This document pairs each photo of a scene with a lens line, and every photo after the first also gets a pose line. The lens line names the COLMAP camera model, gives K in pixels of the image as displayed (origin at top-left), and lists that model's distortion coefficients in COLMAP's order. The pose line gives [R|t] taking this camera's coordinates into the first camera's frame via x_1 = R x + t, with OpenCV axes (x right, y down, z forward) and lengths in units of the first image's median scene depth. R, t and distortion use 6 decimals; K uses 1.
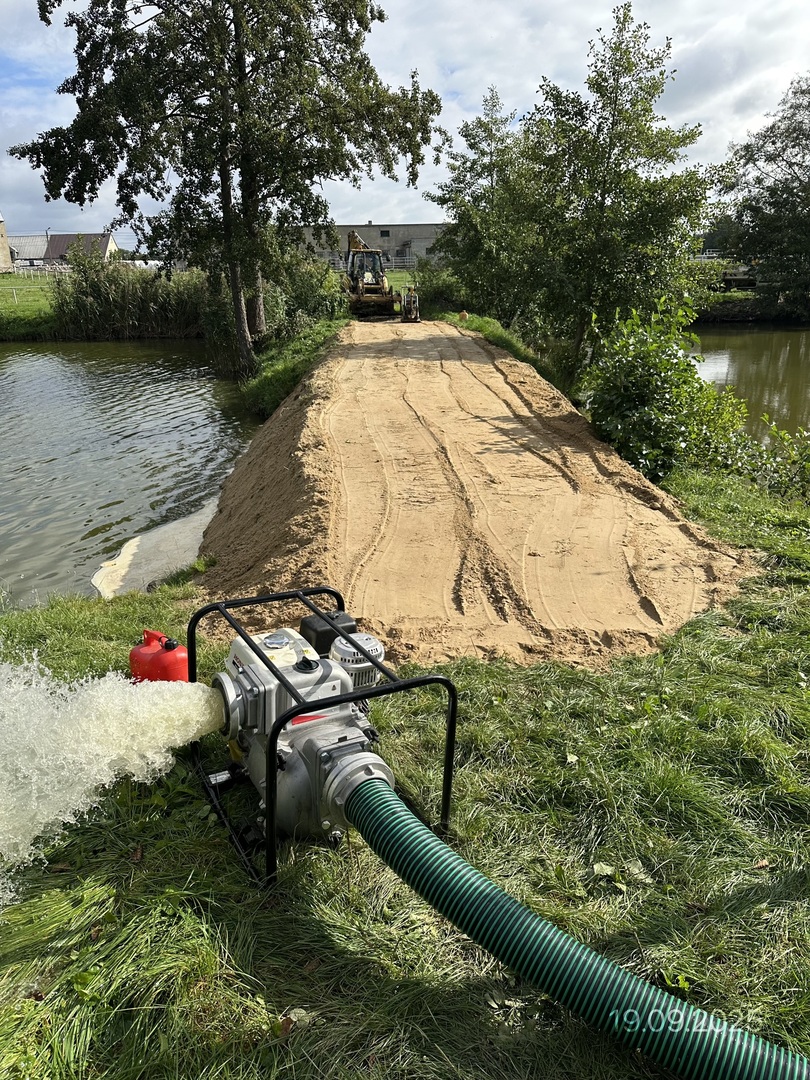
lens RADIAL K [[757.3, 0, 405.0], [0, 757.3, 540.0], [0, 0, 1]] dist [0.110960, -0.151896]
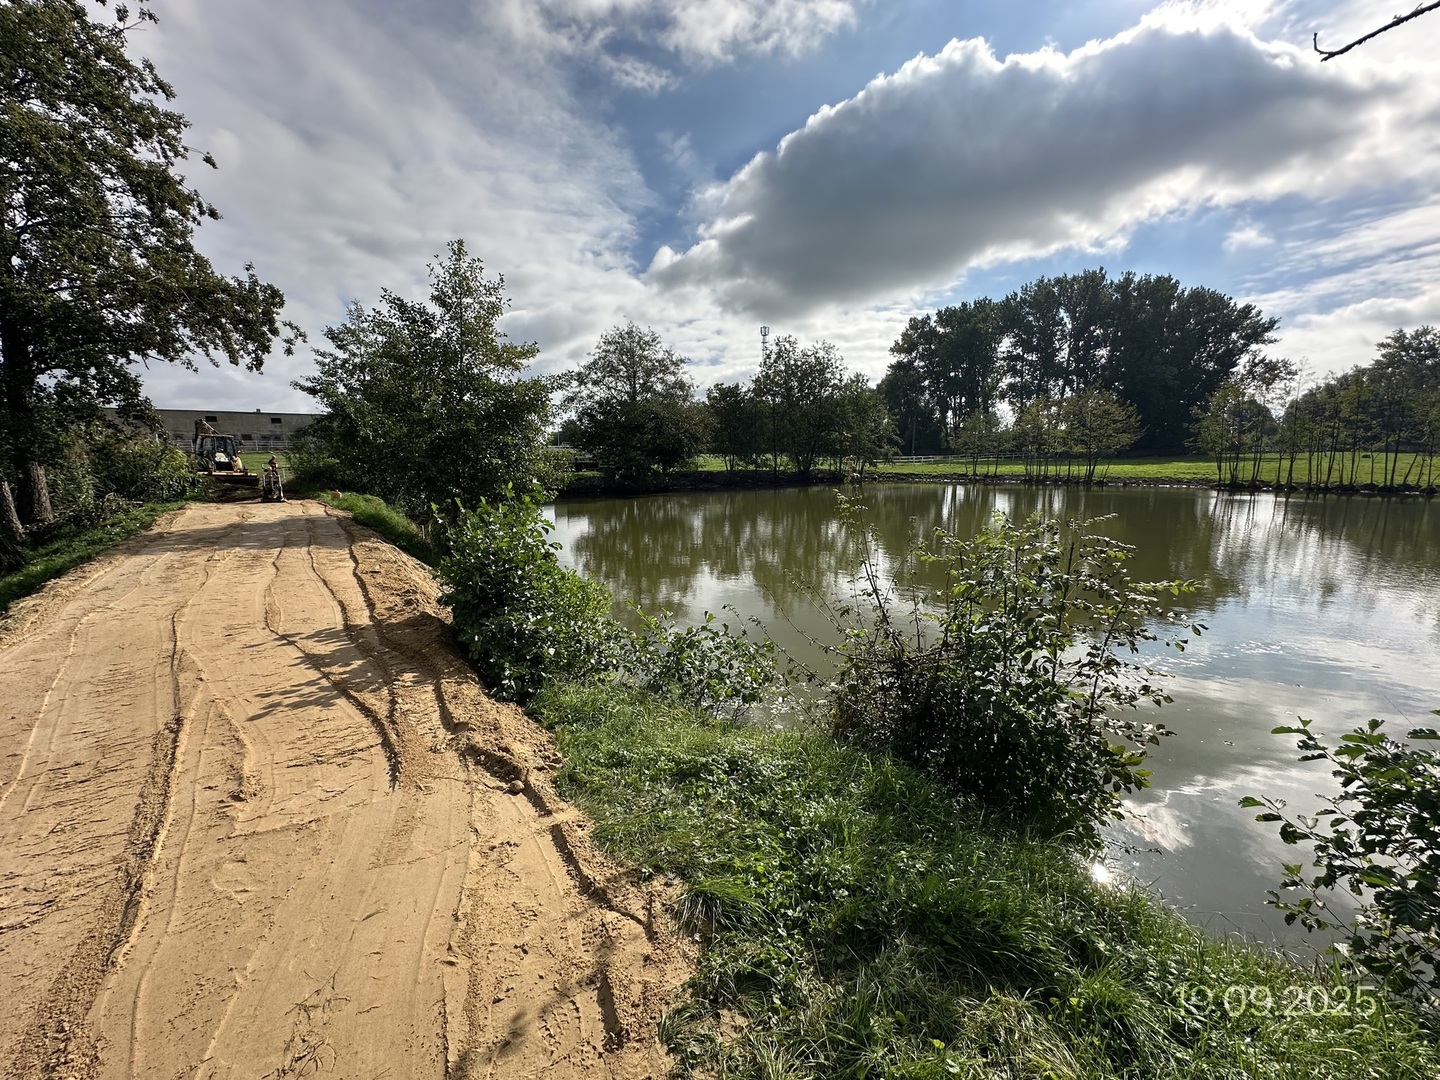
lens RADIAL K [[574.9, 0, 717.1], [0, 574.9, 537.2], [0, 0, 1]] dist [-0.000988, -0.000119]
pose [[0.819959, -0.068512, 0.568308, 0.073900], [0.177669, 0.974239, -0.138893, -0.059265], [-0.544152, 0.214857, 0.811009, 0.164312]]
